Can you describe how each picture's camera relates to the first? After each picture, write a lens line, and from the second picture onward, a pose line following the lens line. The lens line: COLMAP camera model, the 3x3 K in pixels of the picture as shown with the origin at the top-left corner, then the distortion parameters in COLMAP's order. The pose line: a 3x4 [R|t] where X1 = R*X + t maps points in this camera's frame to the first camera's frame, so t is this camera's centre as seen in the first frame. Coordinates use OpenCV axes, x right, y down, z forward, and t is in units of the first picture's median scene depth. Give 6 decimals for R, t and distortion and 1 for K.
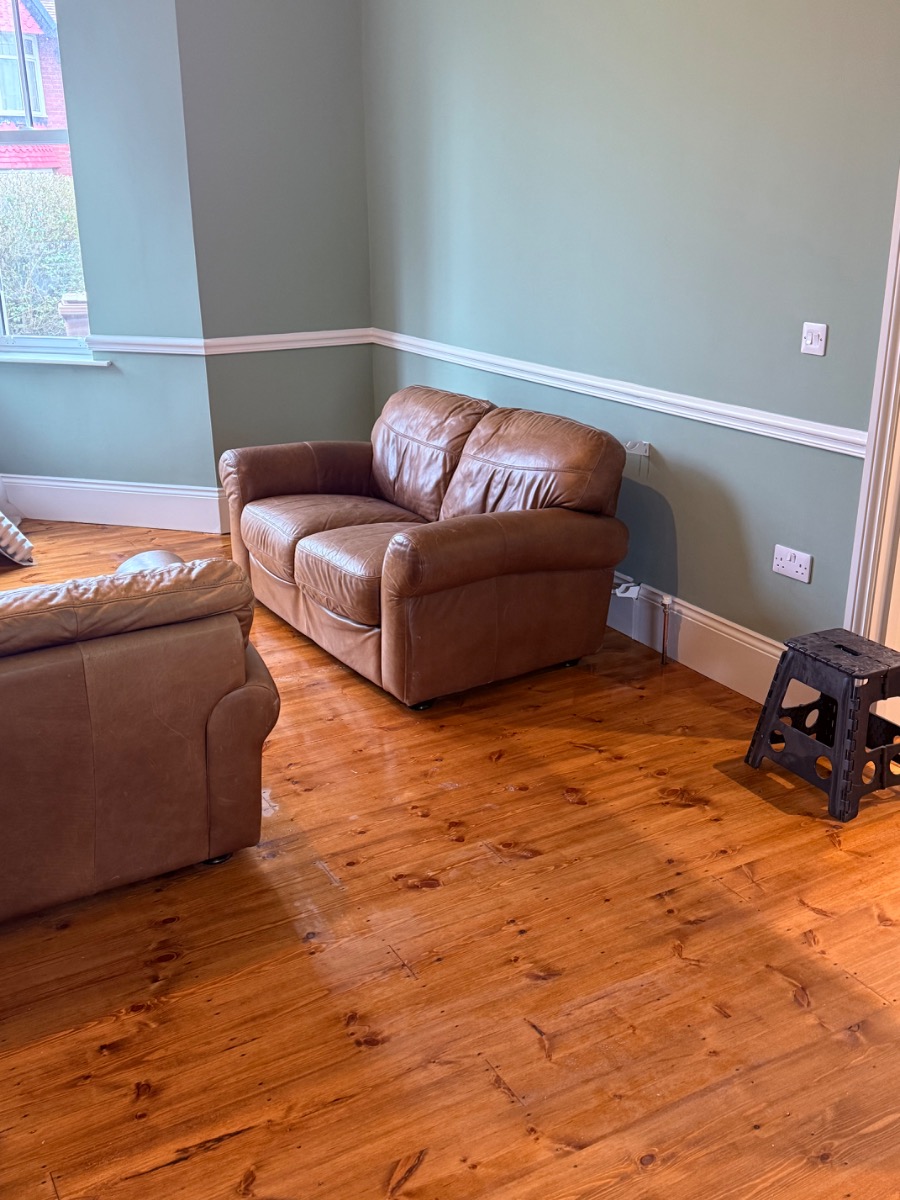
lens RADIAL K [[1179.4, 0, 450.0], [0, 1179.4, 600.0], [0, 0, 1]] dist [0.171666, -0.332034]
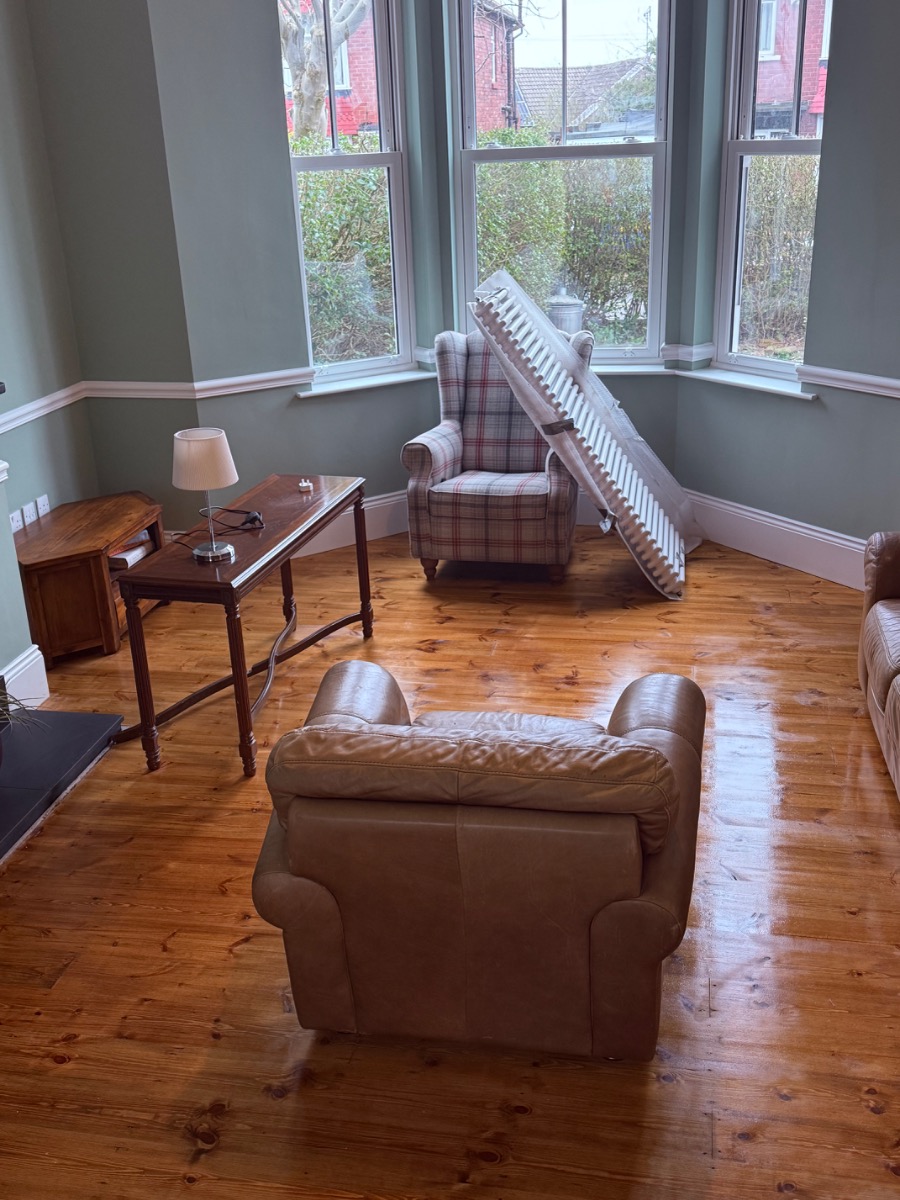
lens RADIAL K [[1179.4, 0, 450.0], [0, 1179.4, 600.0], [0, 0, 1]] dist [0.171666, -0.332034]
pose [[0.760635, 0.222317, -0.609926, 0.192493], [-0.188833, 0.974677, 0.119776, -0.205852], [0.621109, 0.024068, 0.783354, 0.223990]]
